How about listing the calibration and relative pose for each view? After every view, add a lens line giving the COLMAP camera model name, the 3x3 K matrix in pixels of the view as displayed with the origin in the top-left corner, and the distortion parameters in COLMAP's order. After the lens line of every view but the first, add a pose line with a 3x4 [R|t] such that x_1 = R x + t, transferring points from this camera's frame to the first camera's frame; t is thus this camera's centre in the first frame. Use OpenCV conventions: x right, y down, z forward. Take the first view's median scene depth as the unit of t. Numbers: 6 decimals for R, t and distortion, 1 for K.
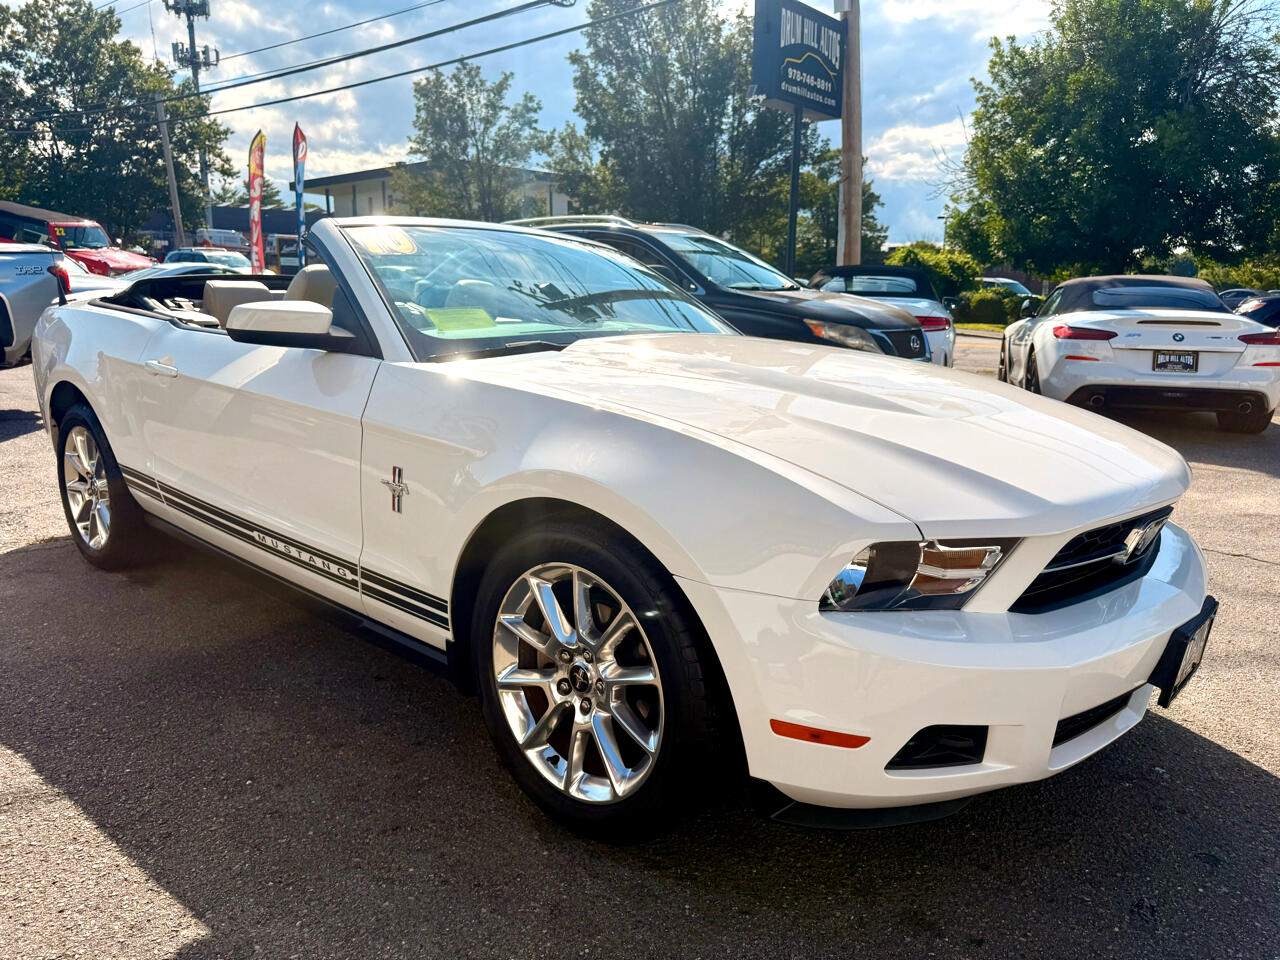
lens RADIAL K [[900.7, 0, 644.4], [0, 900.7, 497.0], [0, 0, 1]] dist [-0.006035, -0.006625]
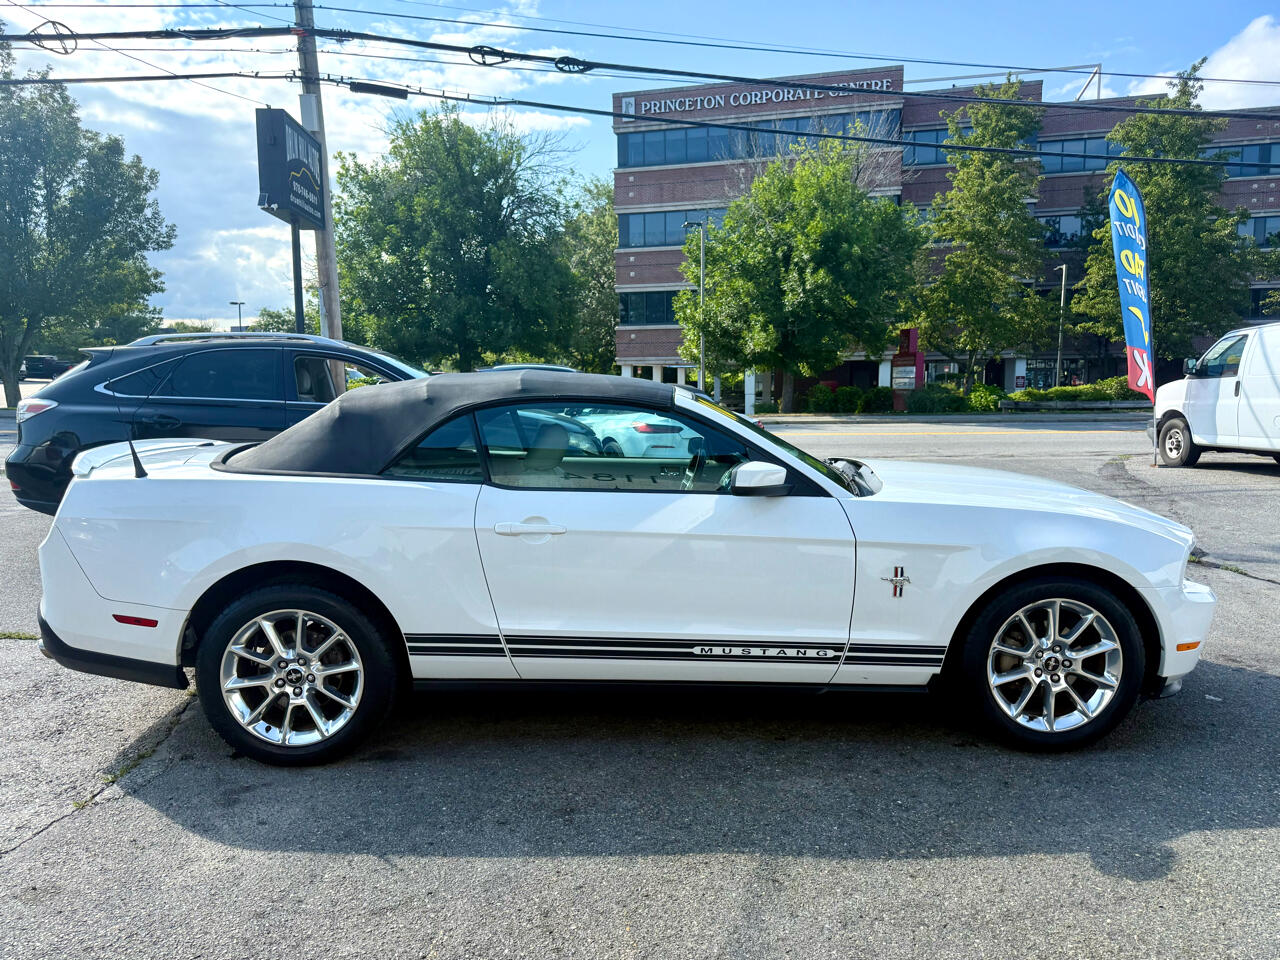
lens RADIAL K [[917.0, 0, 614.4], [0, 917.0, 483.9], [0, 0, 1]] dist [0.003511, -0.009964]
pose [[0.740402, -0.085649, 0.666685, -0.997703], [0.154771, 0.986921, -0.045095, -0.106151], [-0.654103, 0.136572, 0.743974, 0.090928]]
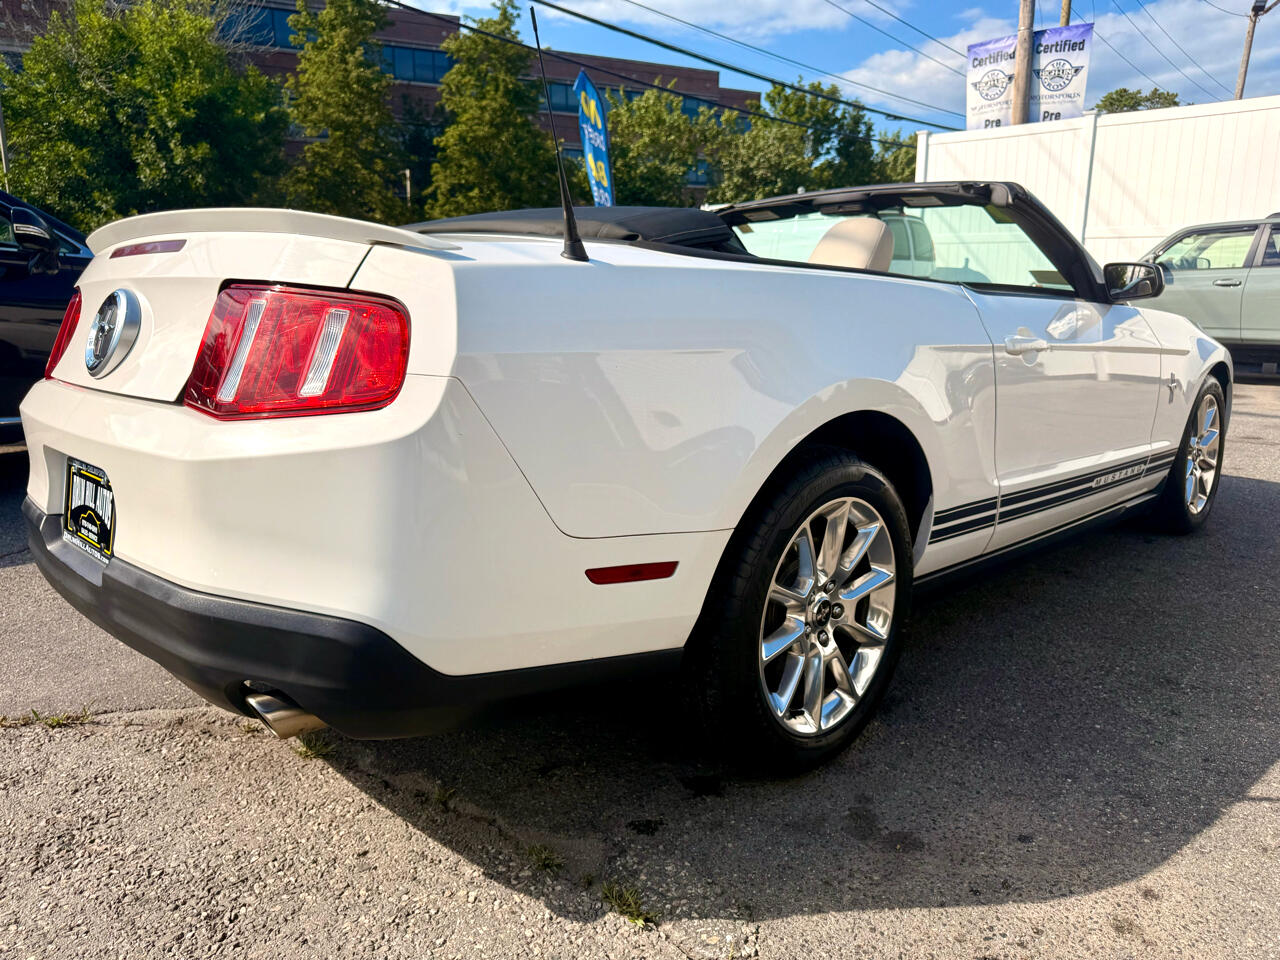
lens RADIAL K [[935.7, 0, 646.0], [0, 935.7, 479.8], [0, 0, 1]] dist [-0.002491, 0.000431]
pose [[0.058273, -0.199432, 0.978177, -1.166846], [0.207847, 0.960794, 0.183506, -0.206322], [-0.976424, 0.192617, 0.097439, 1.055226]]
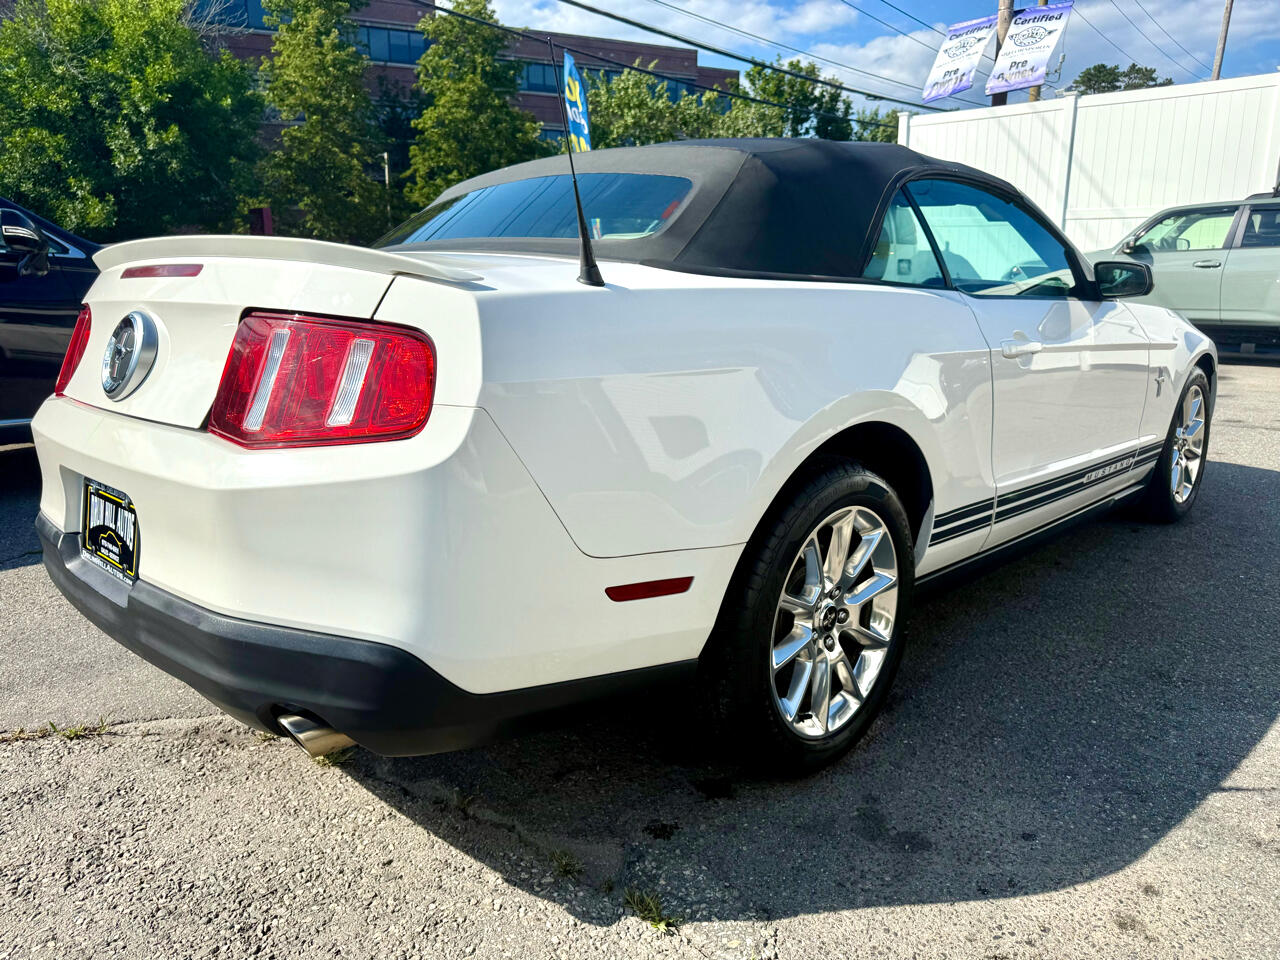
lens RADIAL K [[933.0, 0, 640.0], [0, 933.0, 480.0], [0, 0, 1]] dist [0.002986, -0.003407]
pose [[0.042989, -0.220177, 0.974512, -1.173227], [0.216256, 0.954340, 0.206080, -0.229207], [-0.975390, 0.201885, 0.088641, 1.066941]]
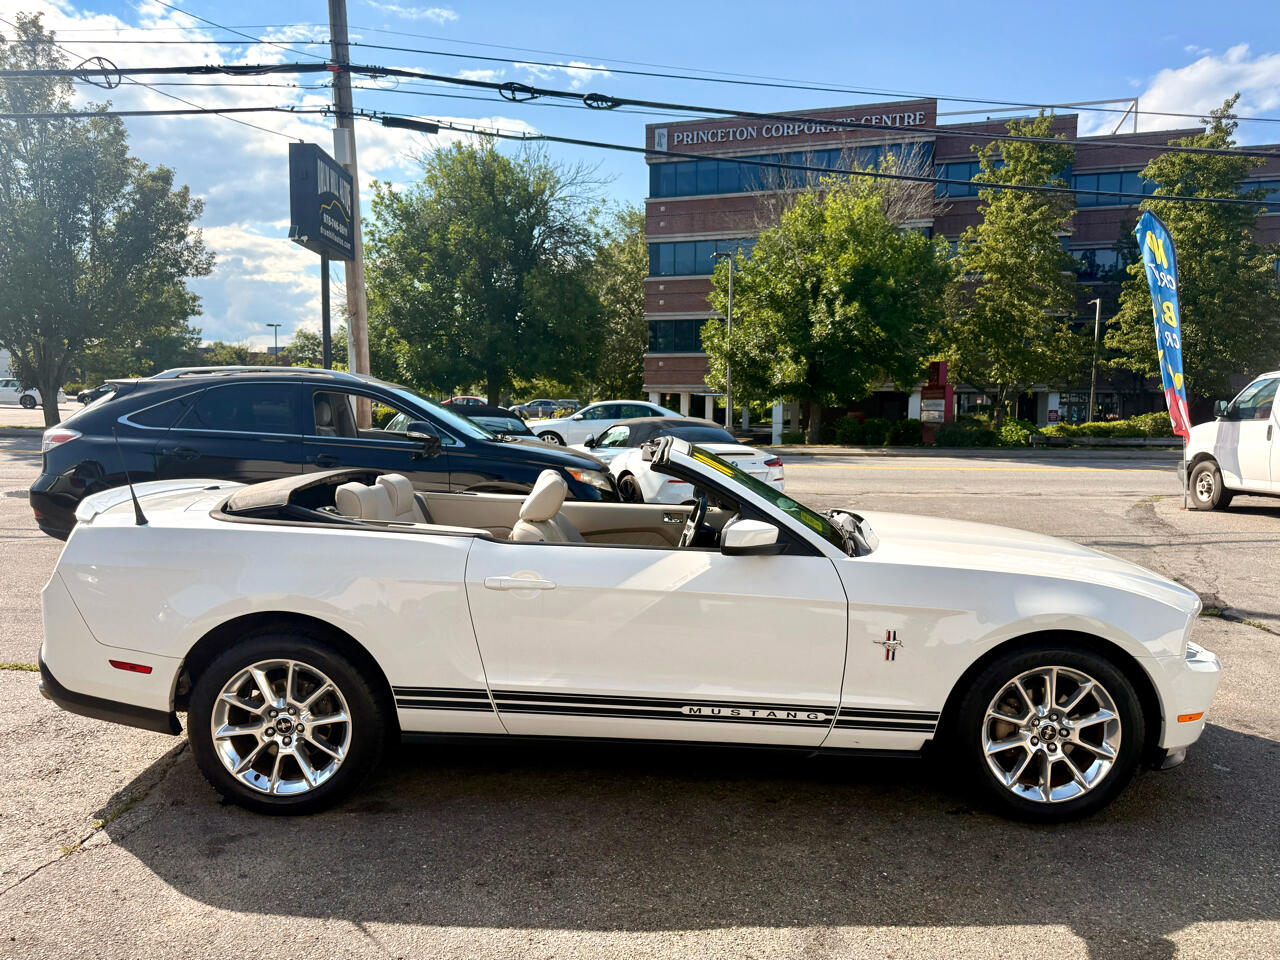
lens RADIAL K [[917.0, 0, 614.4], [0, 917.0, 483.9], [0, 0, 1]] dist [0.003511, -0.009964]
pose [[0.762521, -0.054165, 0.644692, -0.968048], [0.134242, 0.988048, -0.075766, -0.133274], [-0.632883, 0.144318, 0.760679, 0.060448]]
